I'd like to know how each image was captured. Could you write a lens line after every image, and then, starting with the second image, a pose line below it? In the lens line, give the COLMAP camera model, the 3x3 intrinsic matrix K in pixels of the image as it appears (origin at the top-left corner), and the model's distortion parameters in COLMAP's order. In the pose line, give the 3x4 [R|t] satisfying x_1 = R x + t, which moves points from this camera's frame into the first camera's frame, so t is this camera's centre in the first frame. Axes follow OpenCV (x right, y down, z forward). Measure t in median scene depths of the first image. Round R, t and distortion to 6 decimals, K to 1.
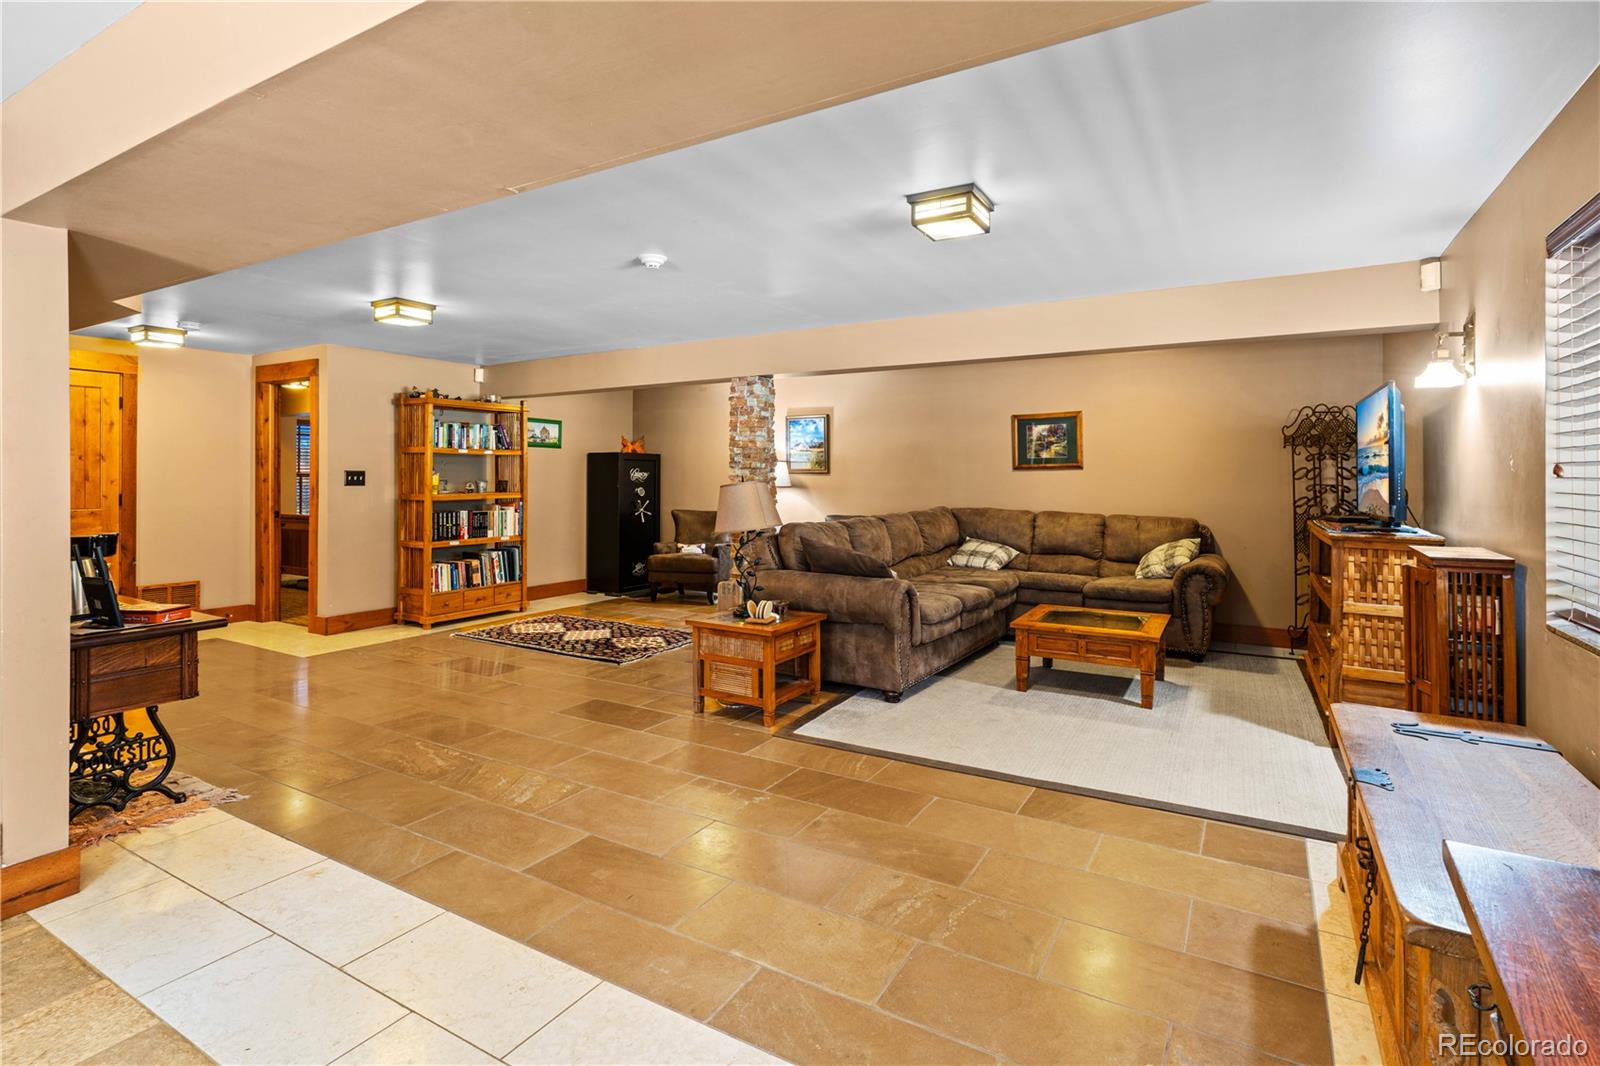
lens RADIAL K [[768.0, 0, 796.8], [0, 768.0, 477.9], [0, 0, 1]] dist [0.000837, -0.001605]
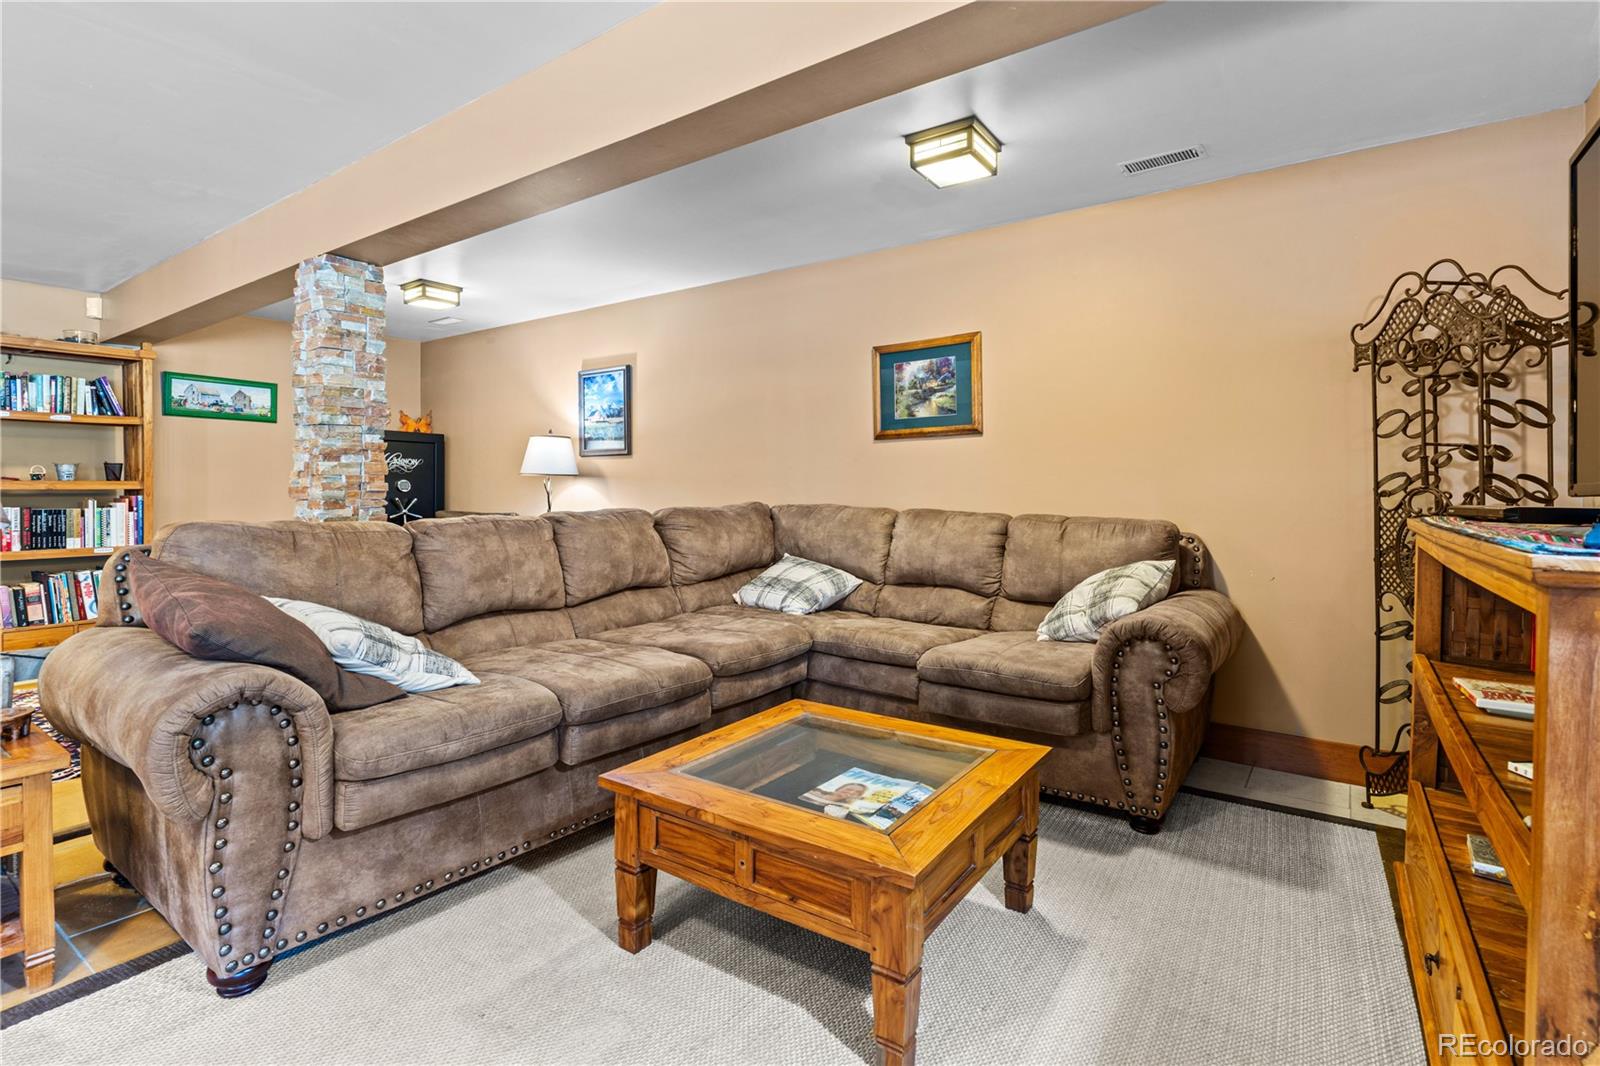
lens RADIAL K [[768.0, 0, 795.1], [0, 768.0, 500.4], [0, 0, 1]] dist [0.000837, -0.001605]
pose [[0.995990, 0.000211, -0.089462, 0.292660], [0.001088, 0.999895, 0.014472, 0.029245], [0.089456, -0.014511, 0.995885, 0.436370]]
